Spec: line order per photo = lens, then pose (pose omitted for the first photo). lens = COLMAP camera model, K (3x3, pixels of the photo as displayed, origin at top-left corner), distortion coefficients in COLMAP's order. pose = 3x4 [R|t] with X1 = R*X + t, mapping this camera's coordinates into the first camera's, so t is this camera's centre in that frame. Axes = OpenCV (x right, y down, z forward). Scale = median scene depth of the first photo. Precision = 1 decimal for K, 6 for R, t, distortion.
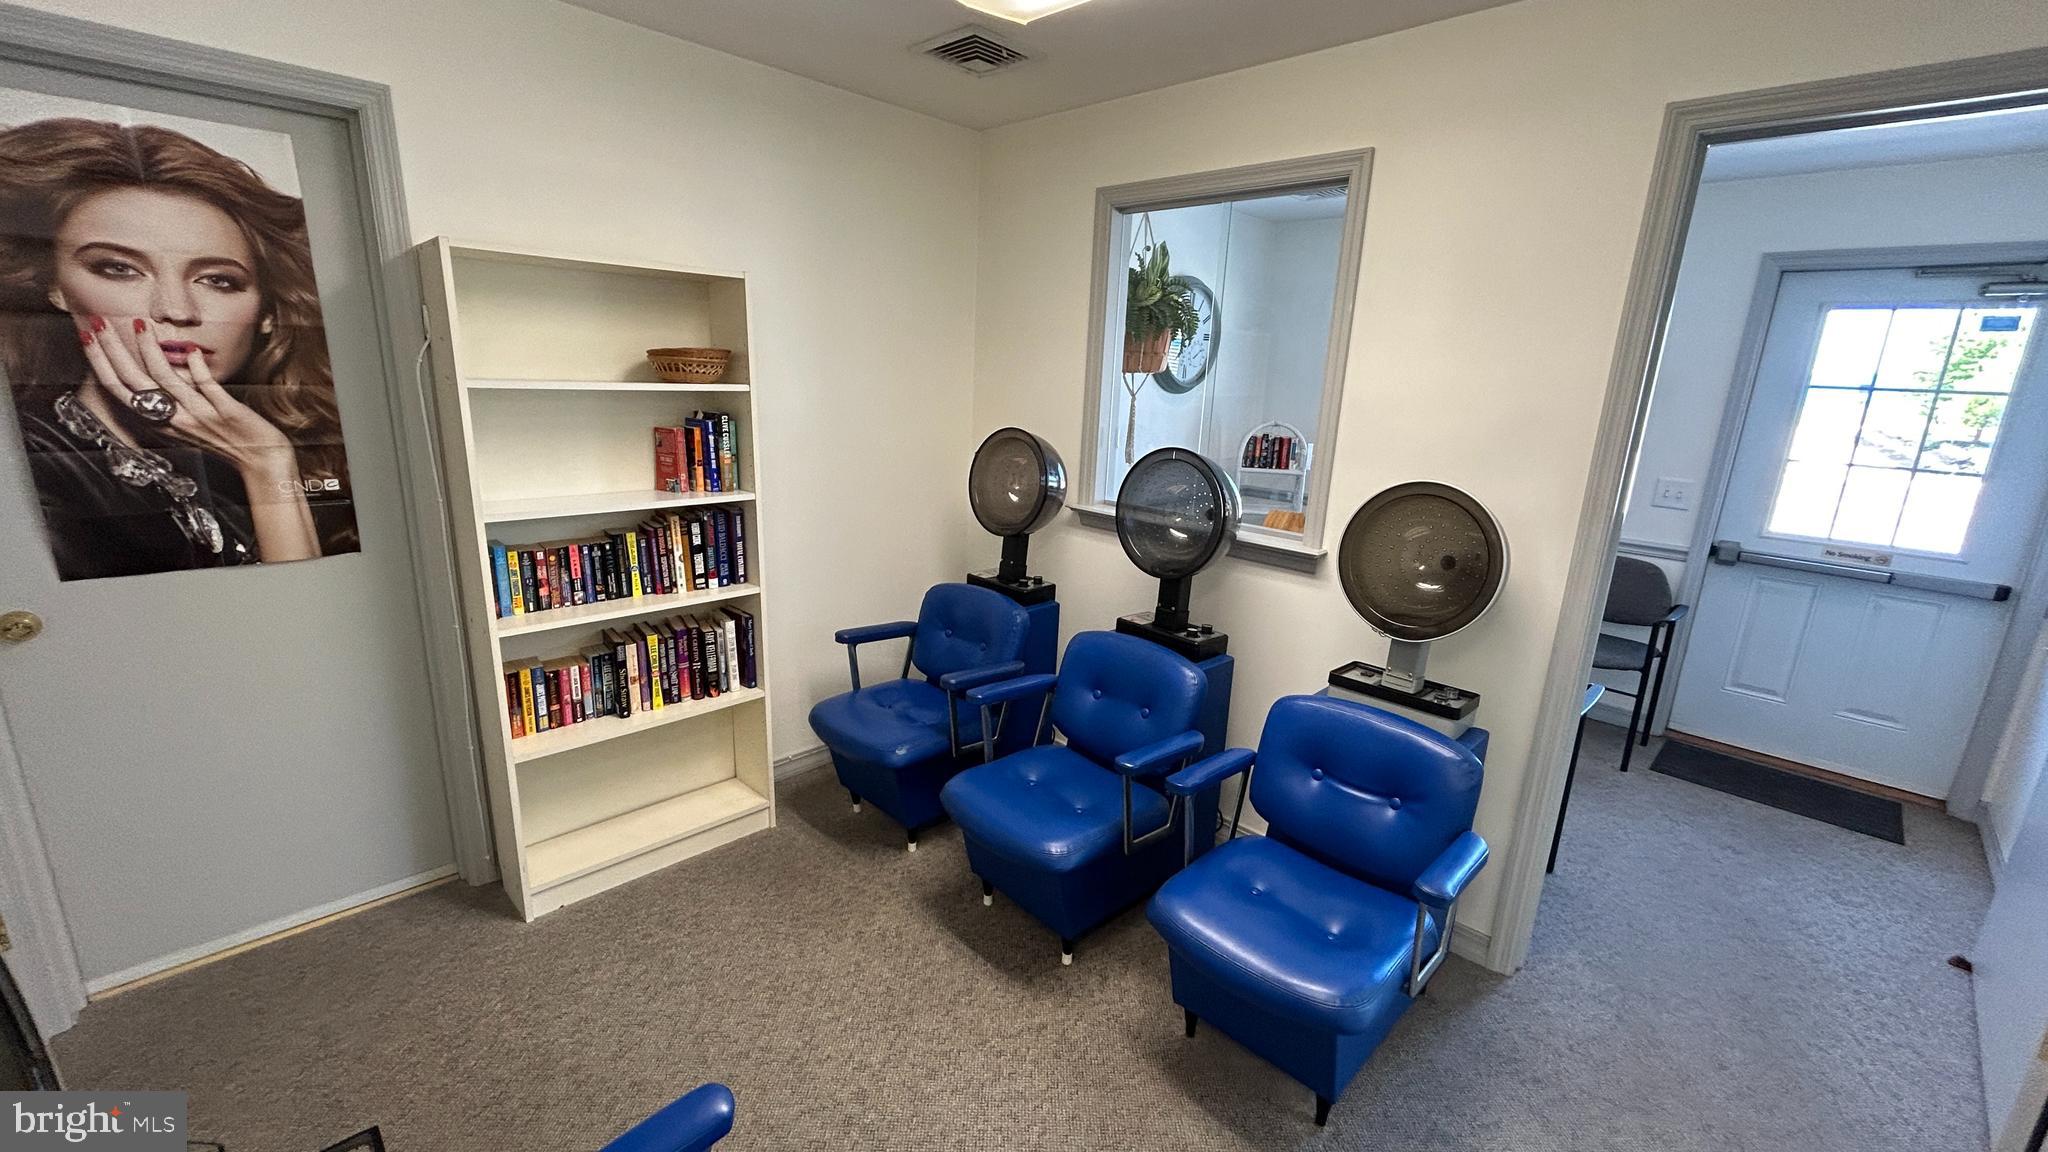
lens RADIAL K [[823.5, 0, 1024.0], [0, 823.5, 576.0], [0, 0, 1]] dist [-0.001727, 0.000108]
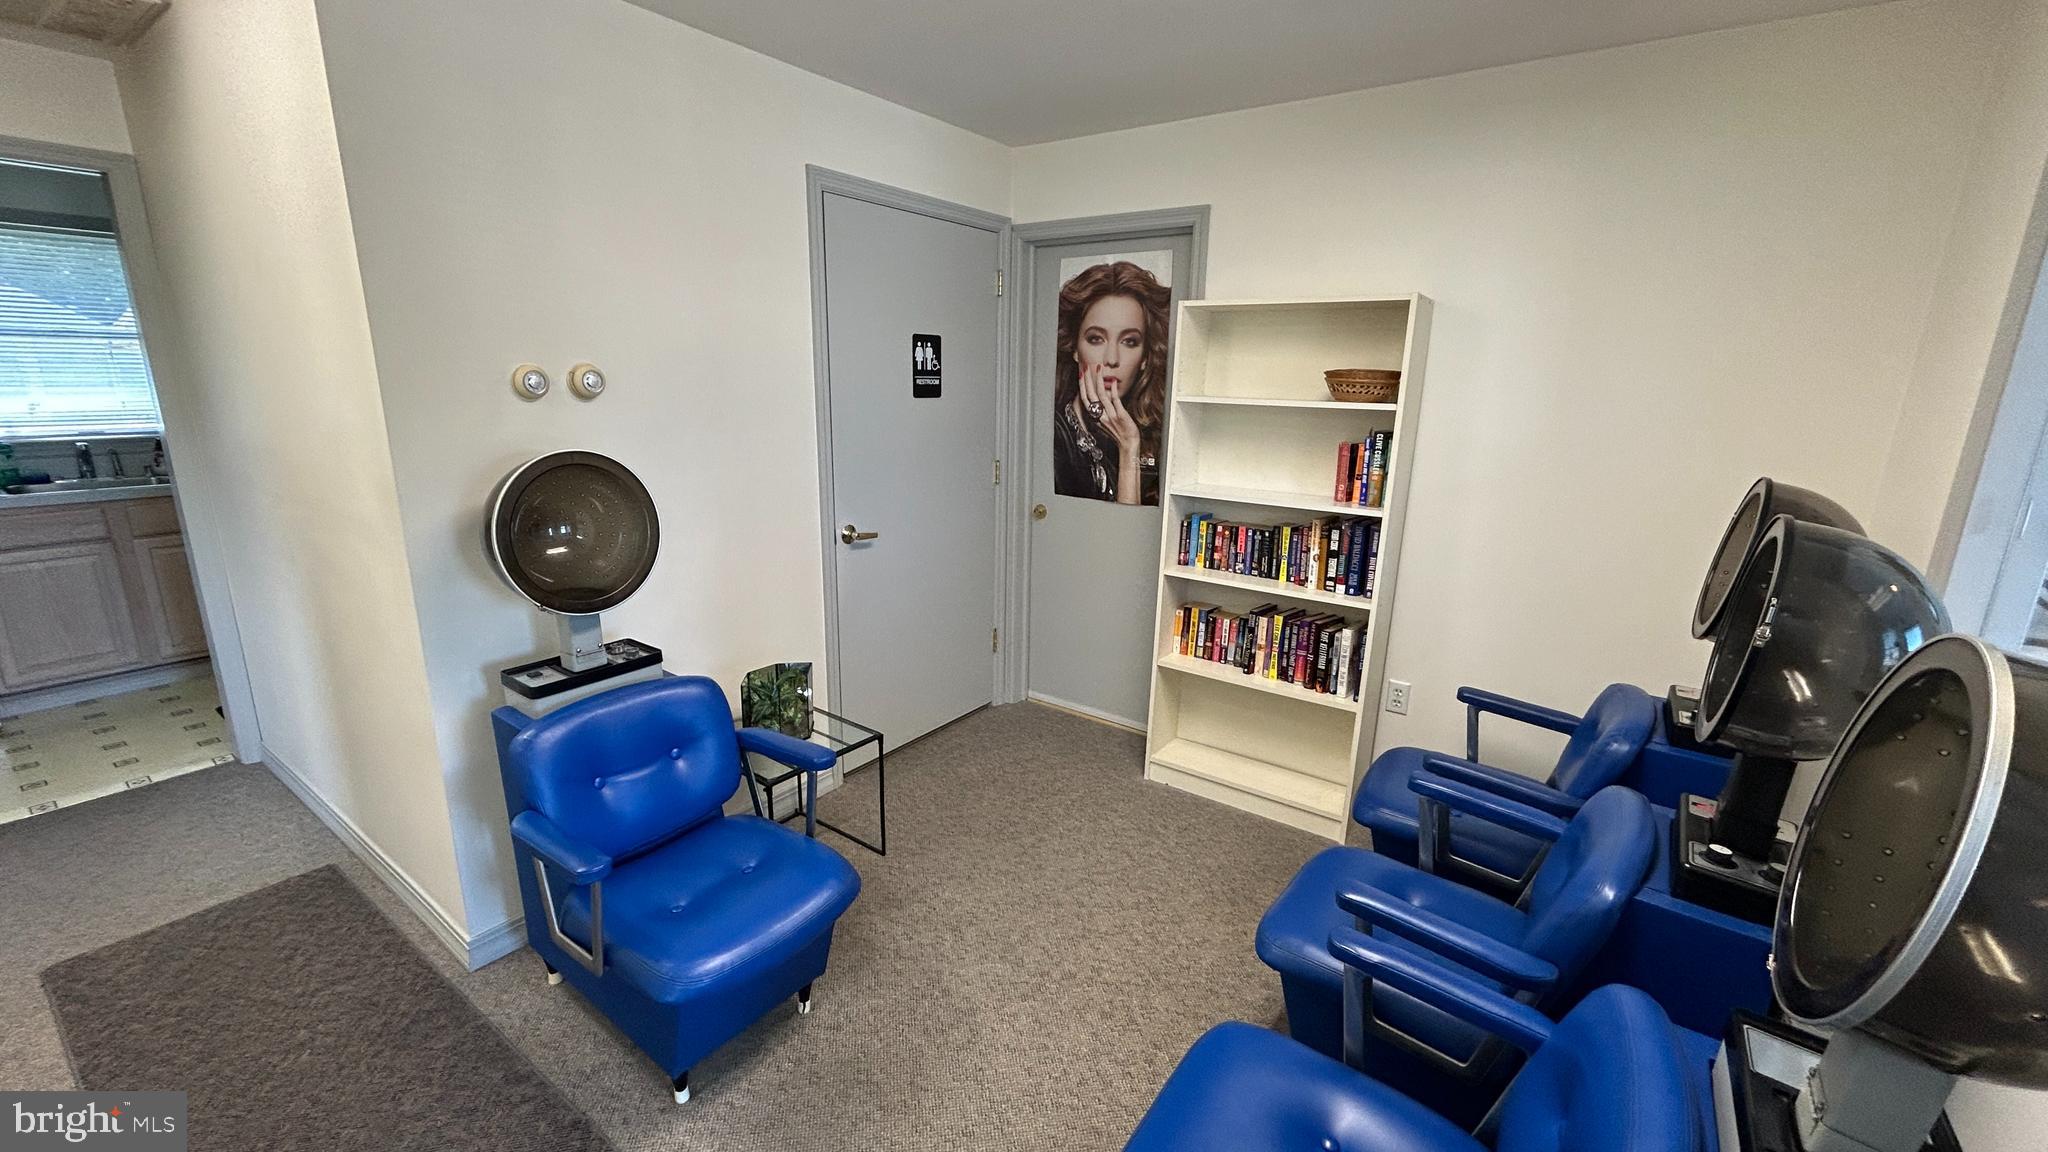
lens RADIAL K [[823.5, 0, 1024.0], [0, 823.5, 576.0], [0, 0, 1]] dist [-0.001727, 0.000108]
pose [[0.154855, 0.202468, -0.966968, 0.669610], [-0.252094, 0.954471, 0.159480, -0.084555], [0.955232, 0.219070, 0.198845, 0.449155]]
